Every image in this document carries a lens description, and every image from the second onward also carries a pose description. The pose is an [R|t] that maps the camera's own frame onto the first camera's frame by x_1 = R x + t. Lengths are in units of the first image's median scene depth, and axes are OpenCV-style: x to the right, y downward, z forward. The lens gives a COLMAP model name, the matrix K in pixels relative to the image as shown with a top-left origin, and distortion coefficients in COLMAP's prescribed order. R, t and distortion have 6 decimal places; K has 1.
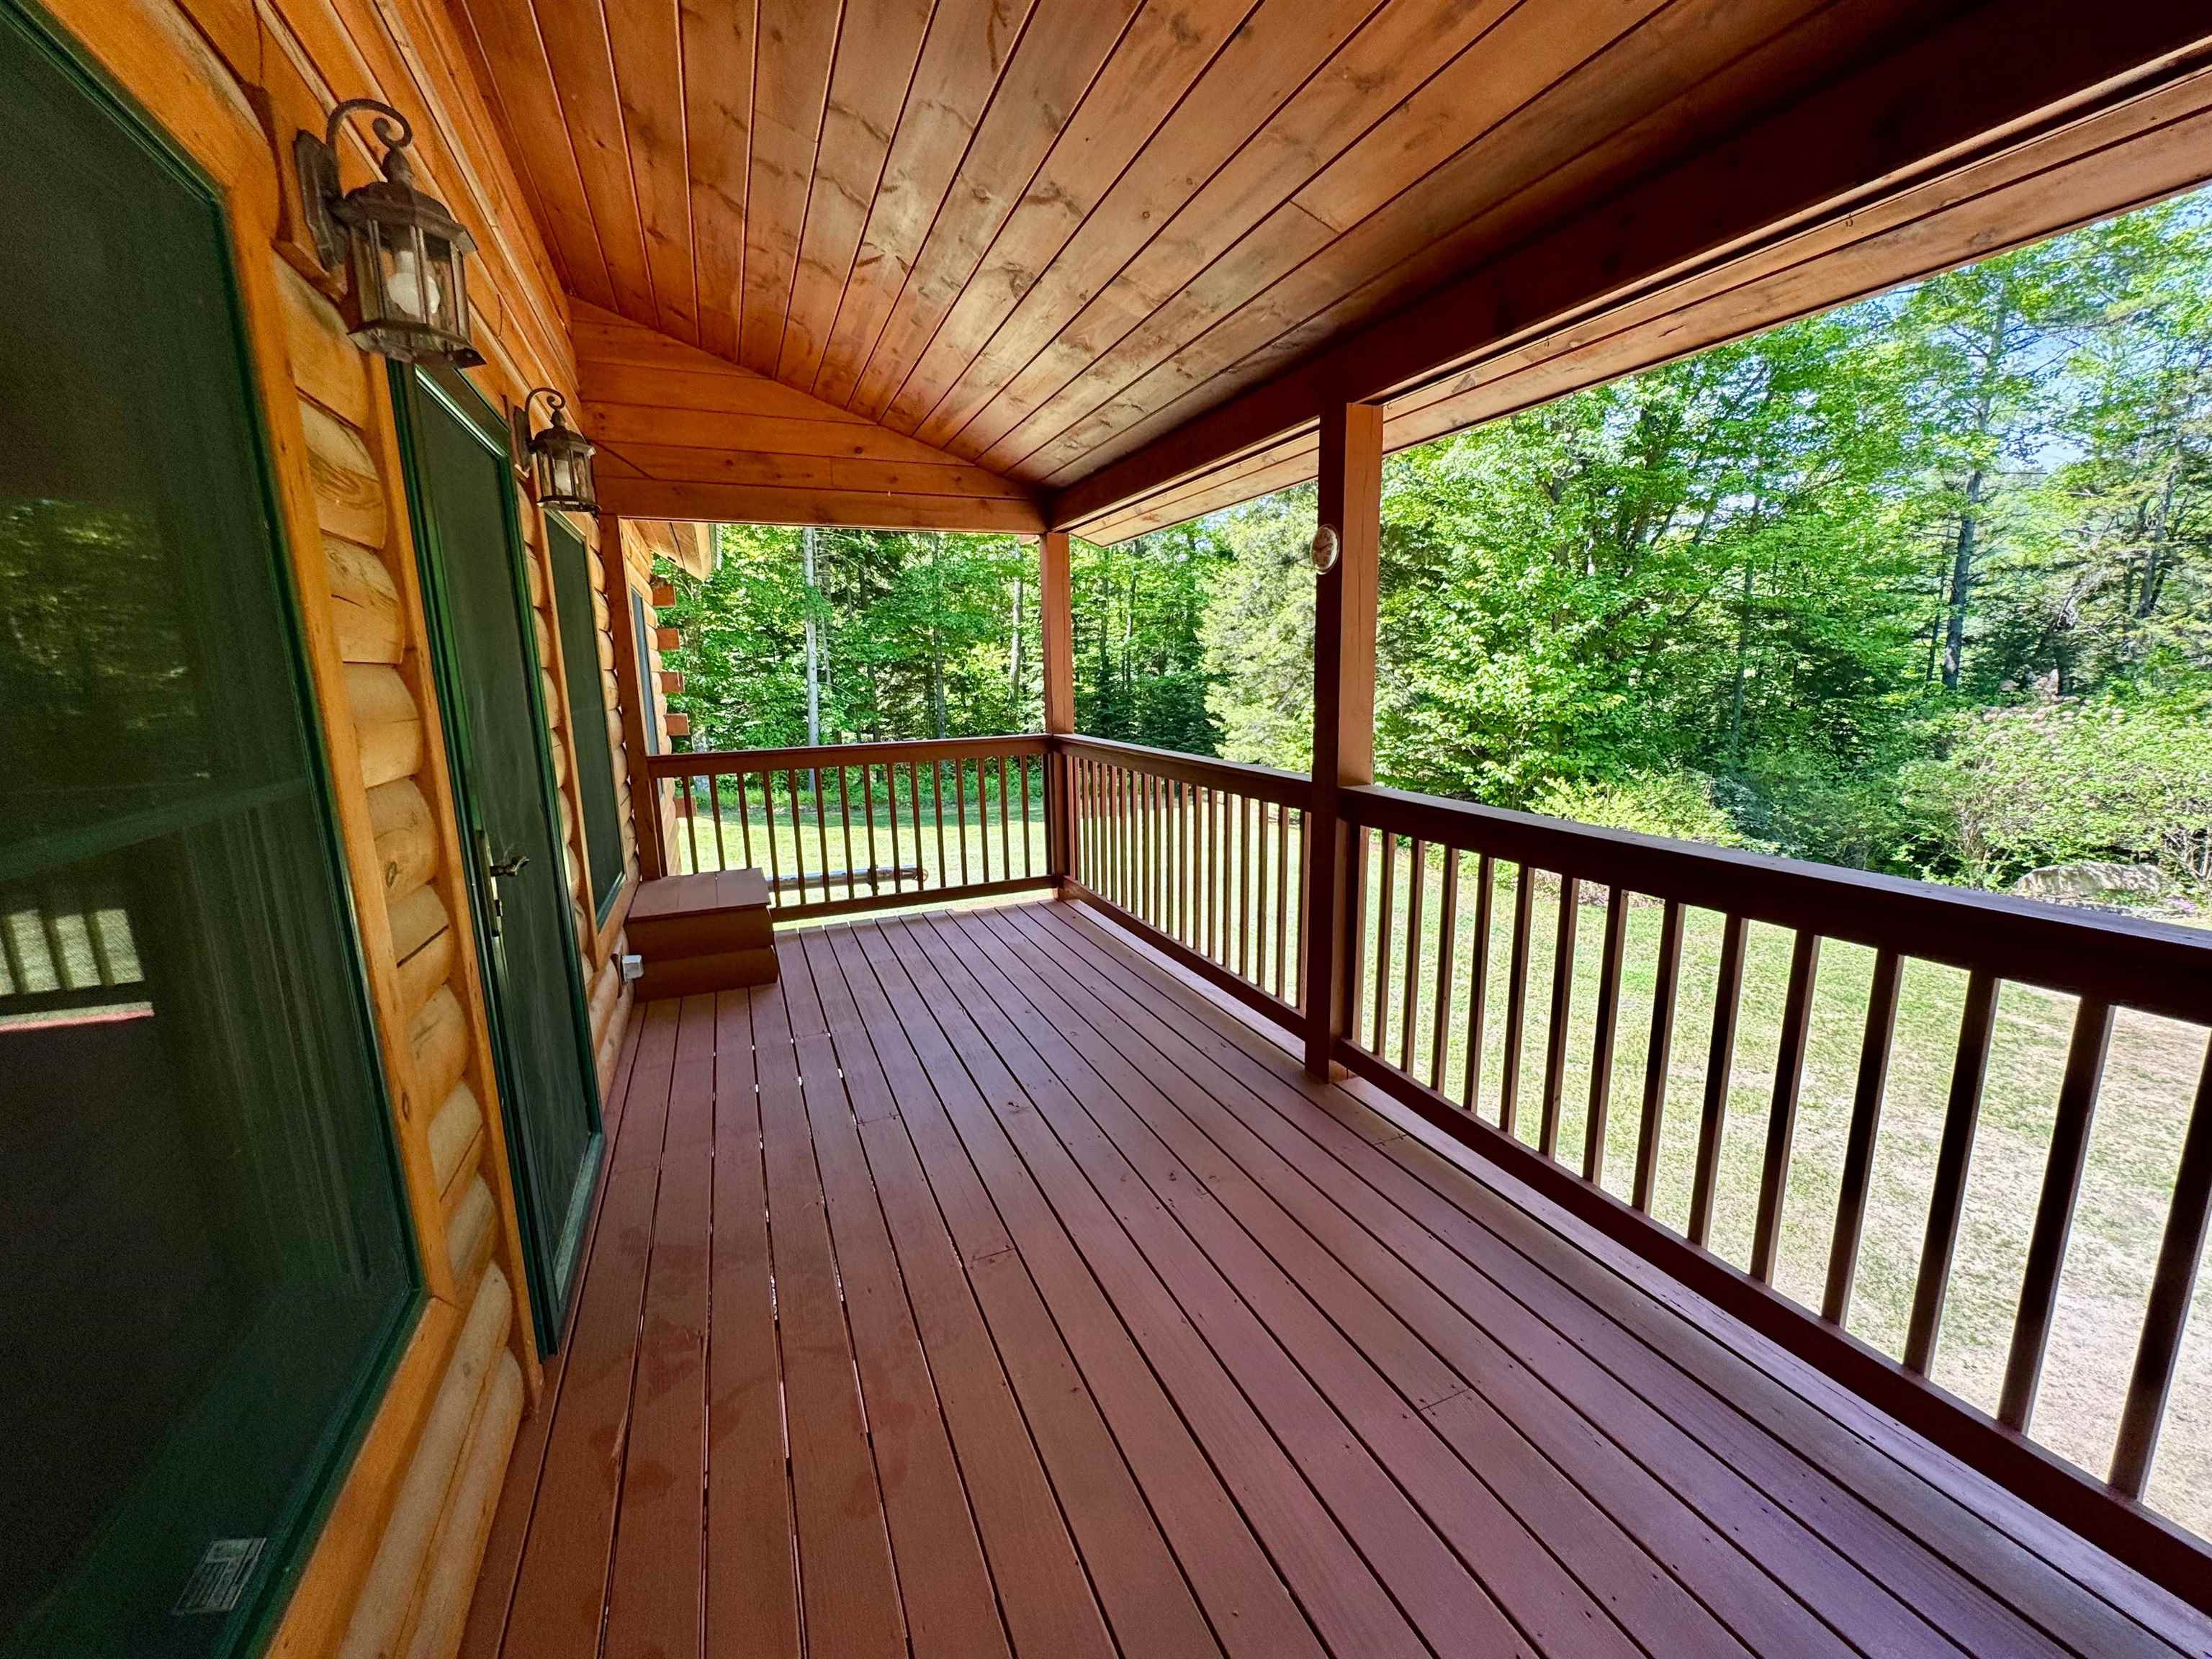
lens RADIAL K [[881.9, 0, 1106.1], [0, 881.9, 832.6], [0, 0, 1]] dist [-0.003143, 0.000778]
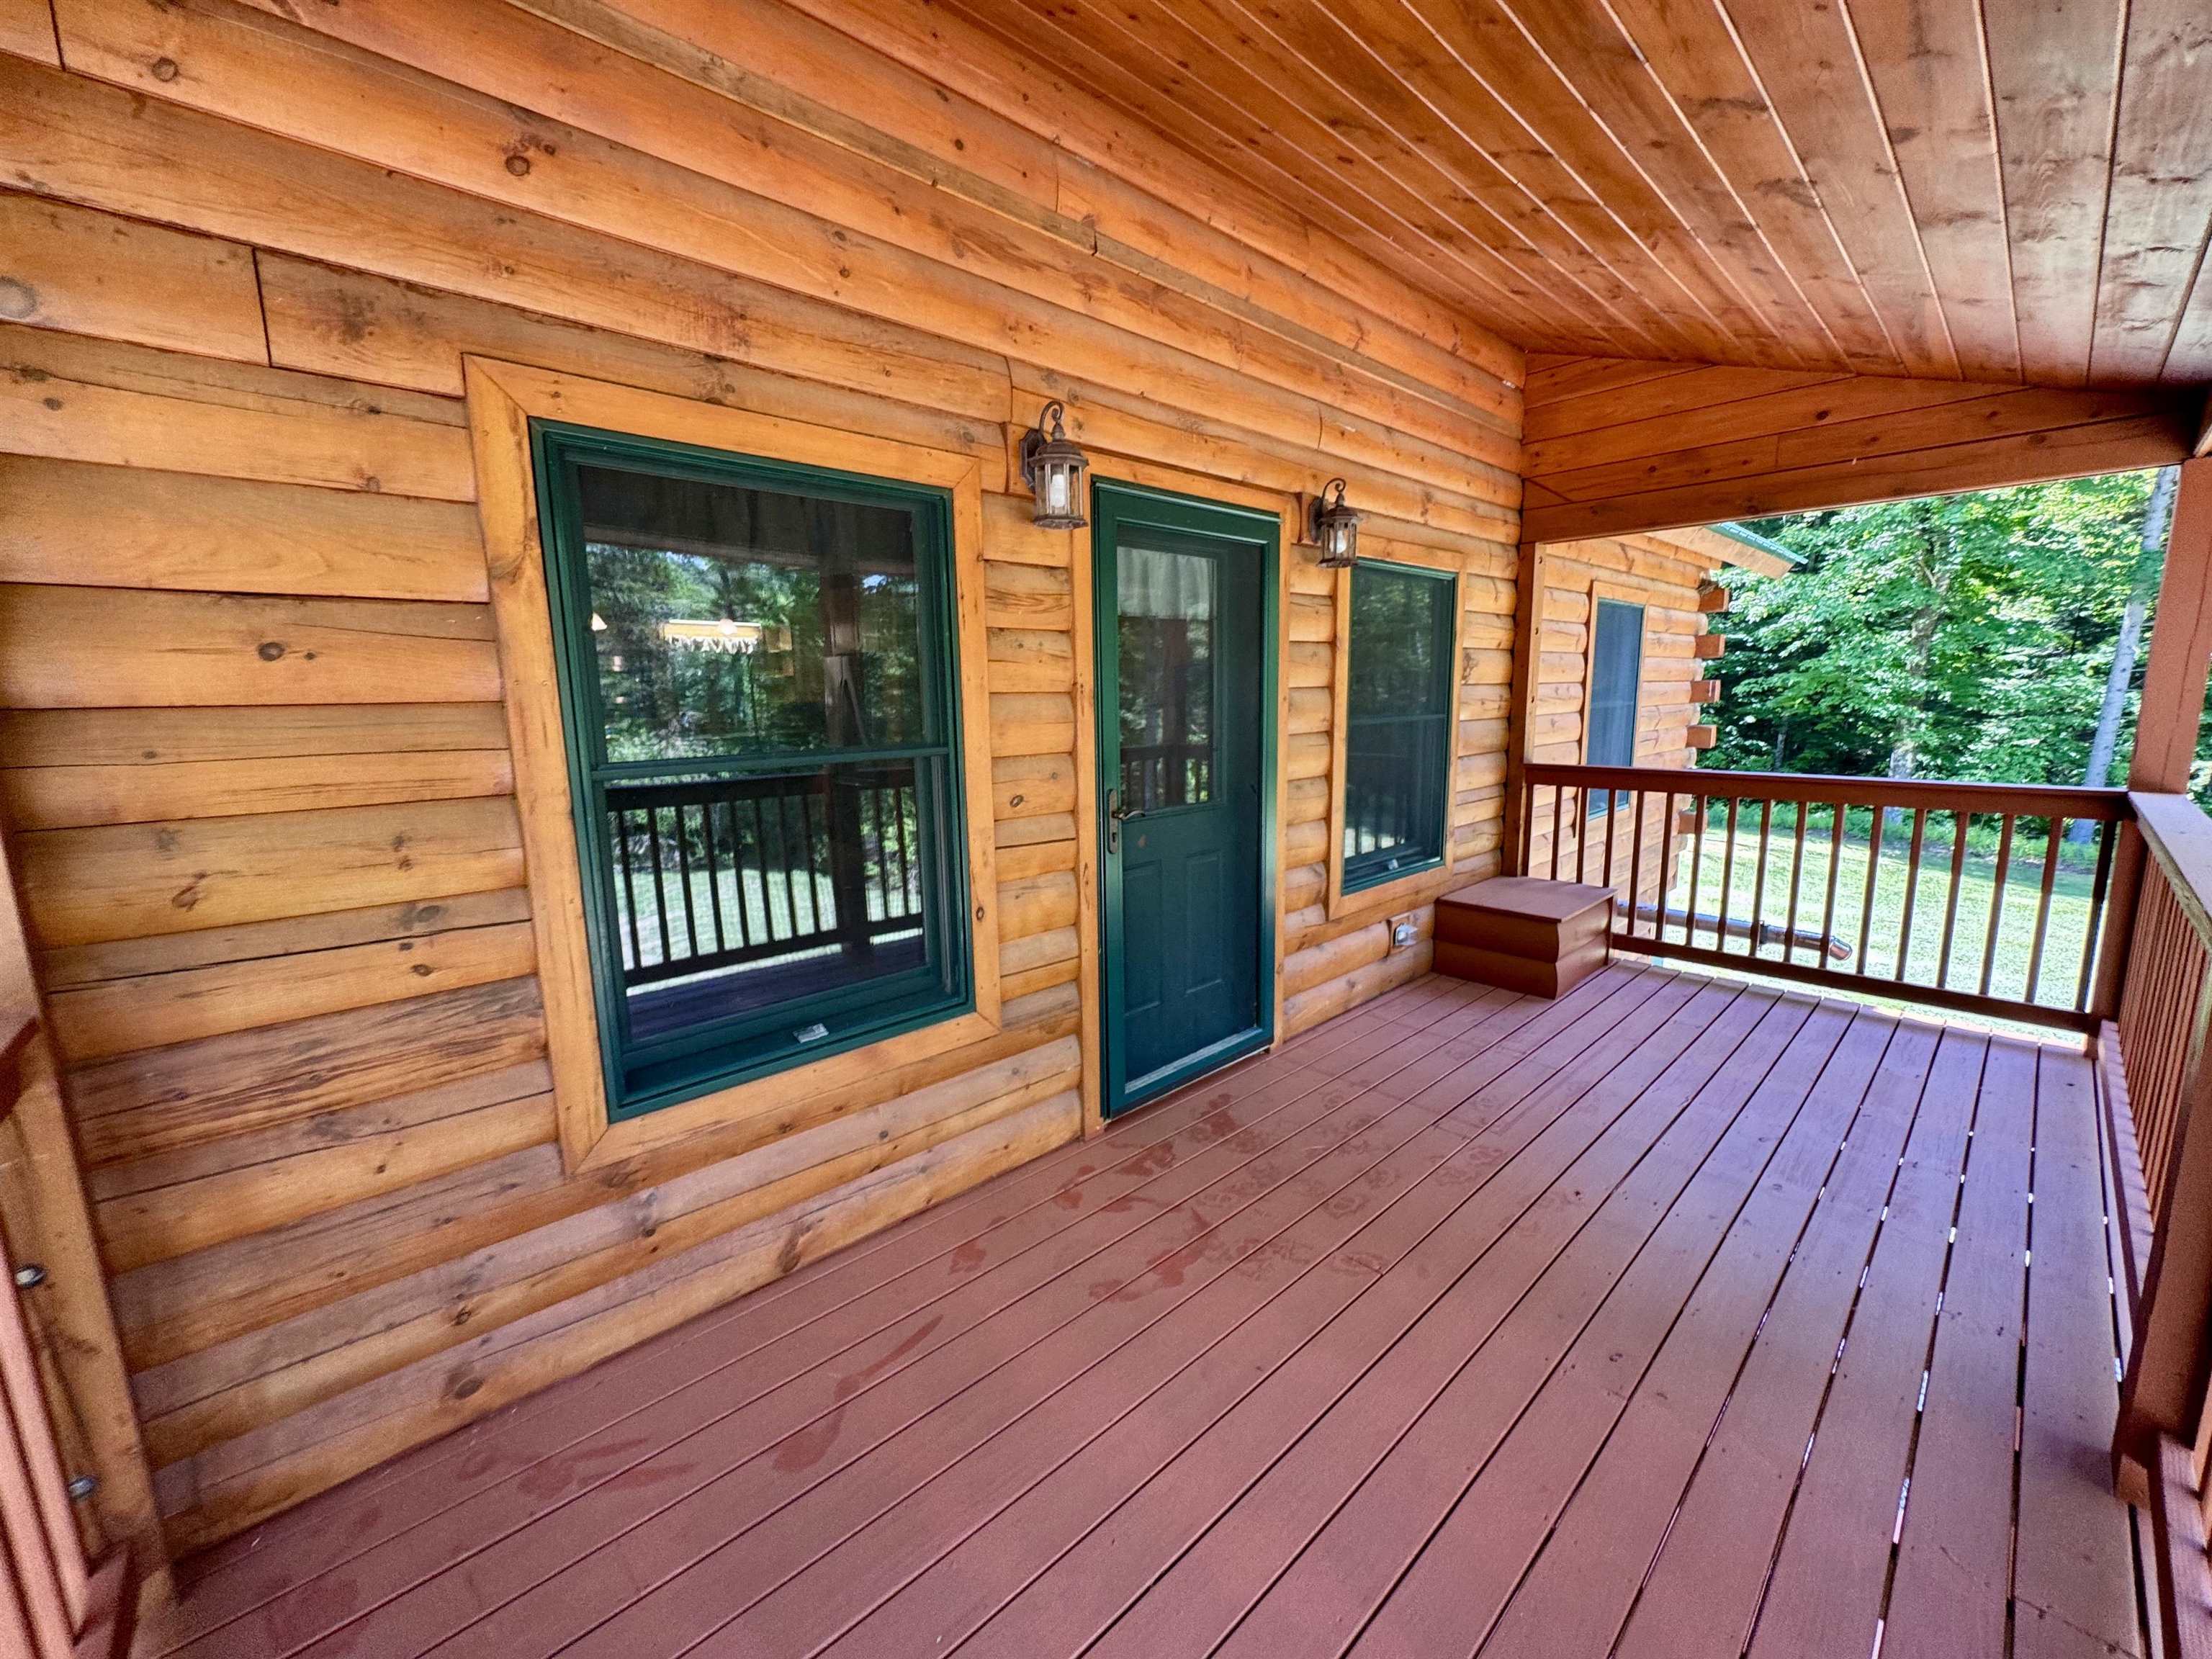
lens RADIAL K [[881.9, 0, 1108.9], [0, 881.9, 833.3], [0, 0, 1]] dist [-0.003143, 0.000778]
pose [[0.341529, 0.166354, -0.925032, 0.285467], [-0.164833, 0.979559, 0.115302, -0.038383], [0.925304, 0.113097, 0.361968, 0.129894]]
